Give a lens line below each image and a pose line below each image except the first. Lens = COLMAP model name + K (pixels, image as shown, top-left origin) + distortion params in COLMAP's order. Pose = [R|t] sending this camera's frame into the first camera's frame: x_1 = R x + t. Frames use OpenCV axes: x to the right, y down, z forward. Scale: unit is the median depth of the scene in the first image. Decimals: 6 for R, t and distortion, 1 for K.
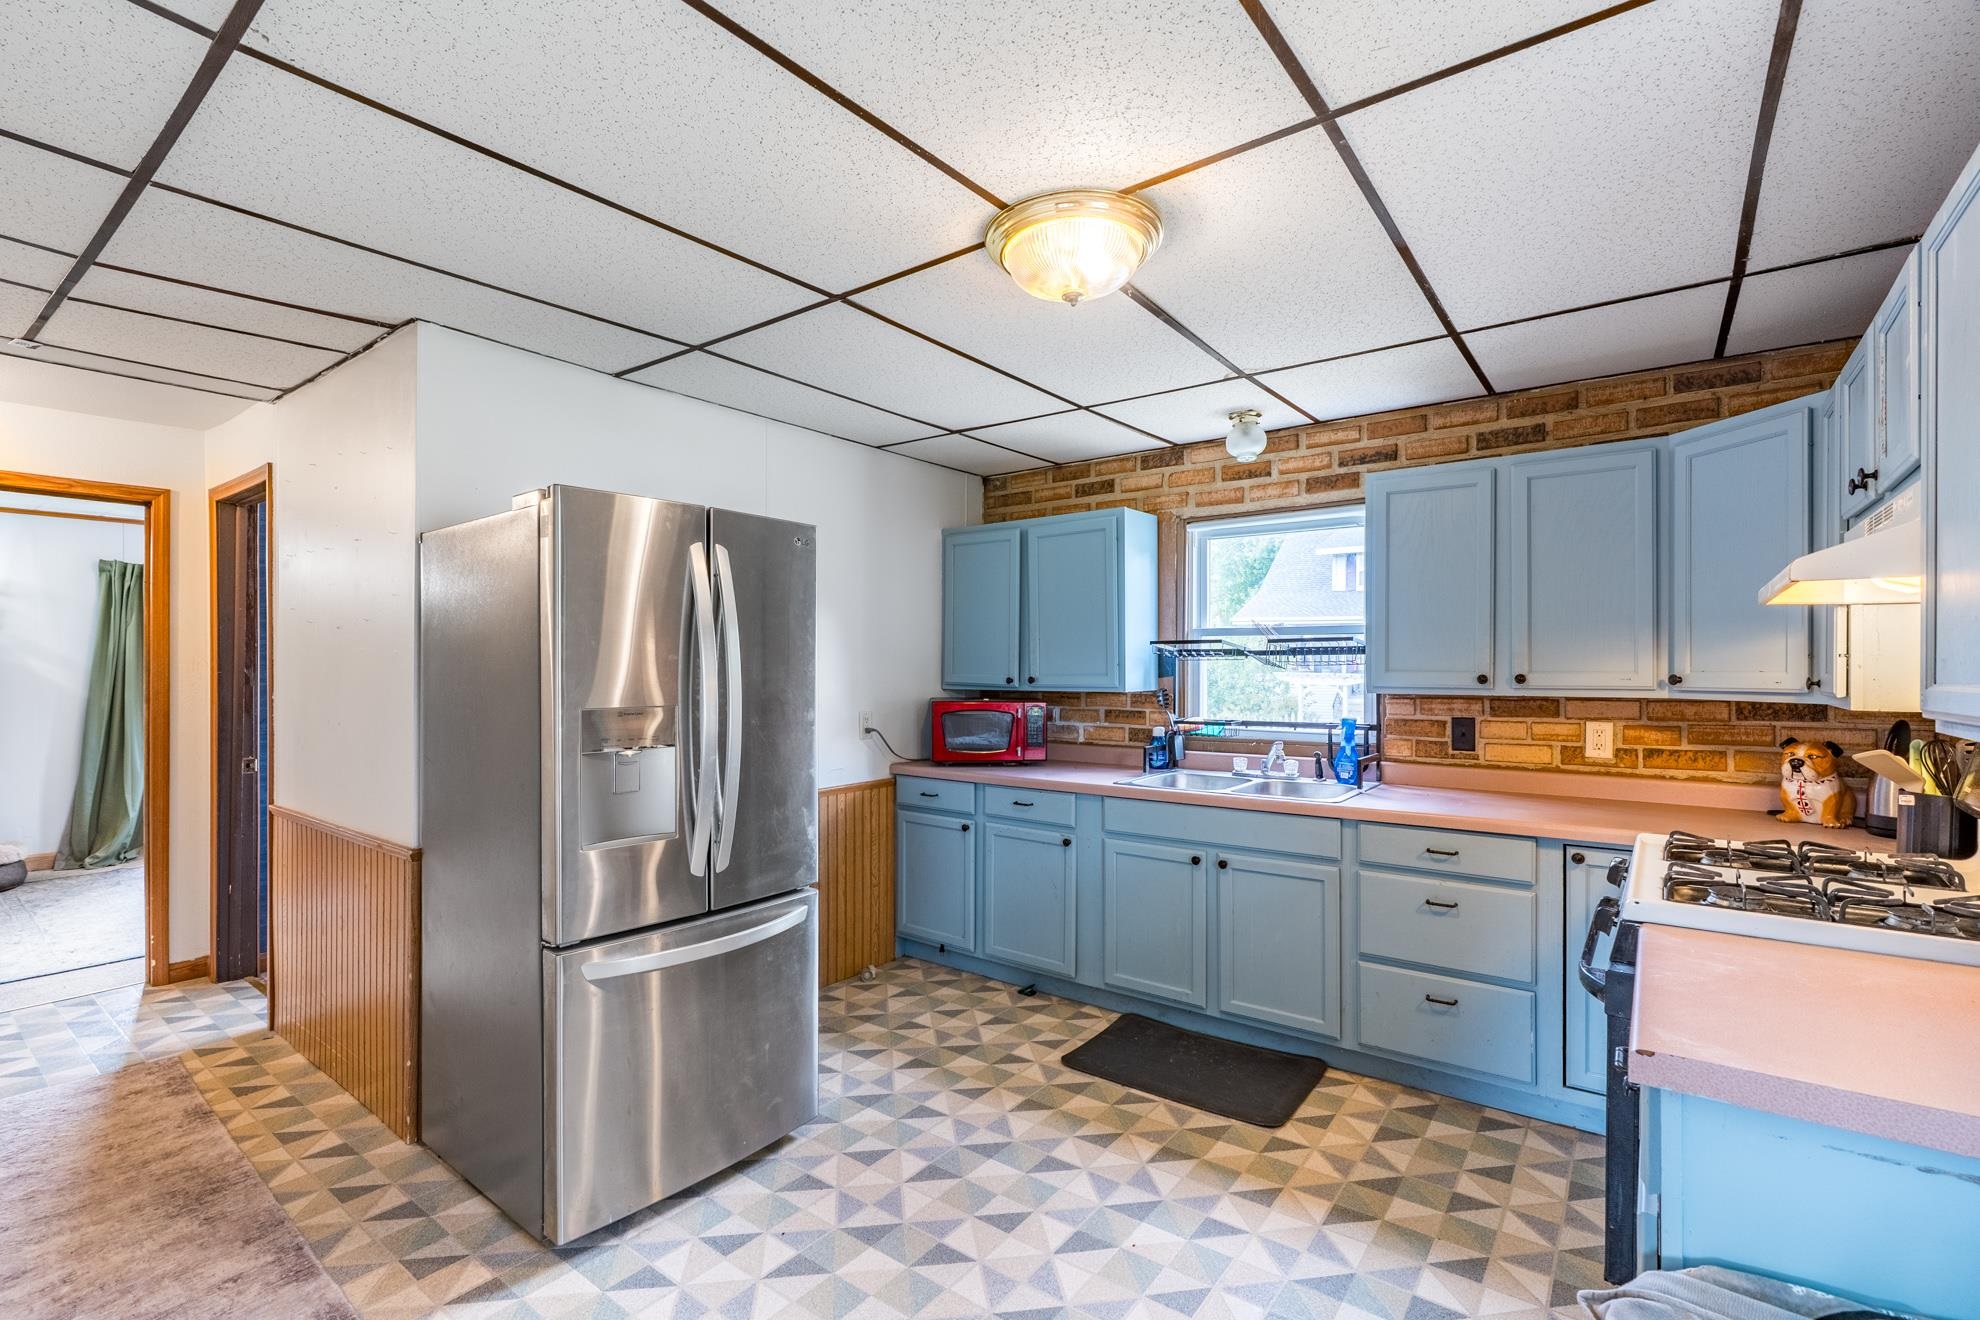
lens RADIAL K [[888.2, 0, 992.9], [0, 888.2, 668.4], [0, 0, 1]] dist [-0.009543, 0.000380]
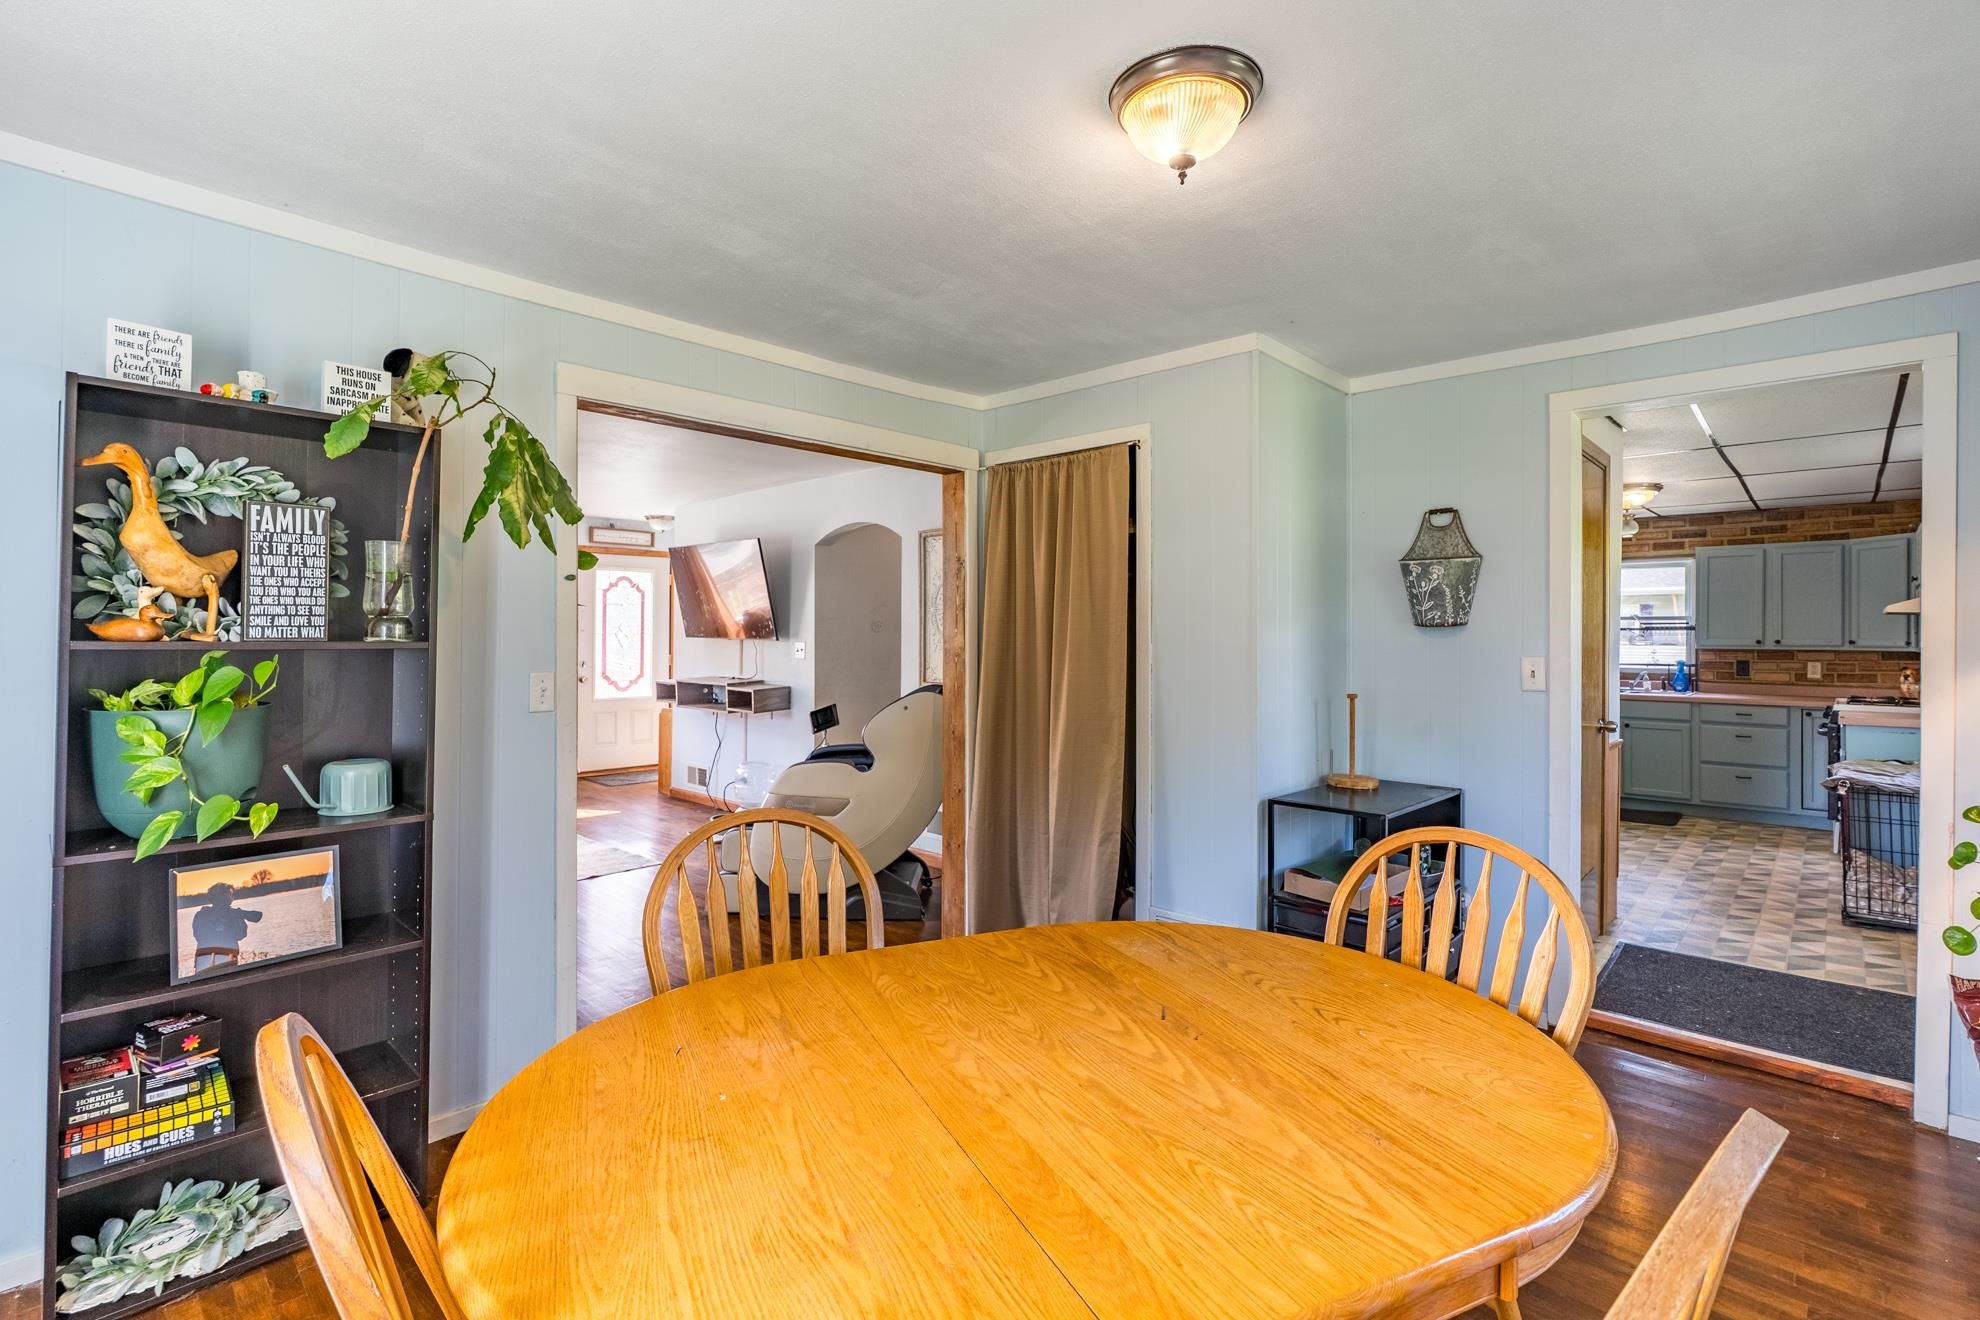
lens RADIAL K [[917.5, 0, 990.0], [0, 917.5, 632.8], [0, 0, 1]] dist [-0.001485, 0.000265]
pose [[0.994621, 0.001216, -0.103569, -1.086524], [-0.001430, 0.999997, -0.001993, -0.004030], [0.103567, 0.002130, 0.994620, -1.438861]]
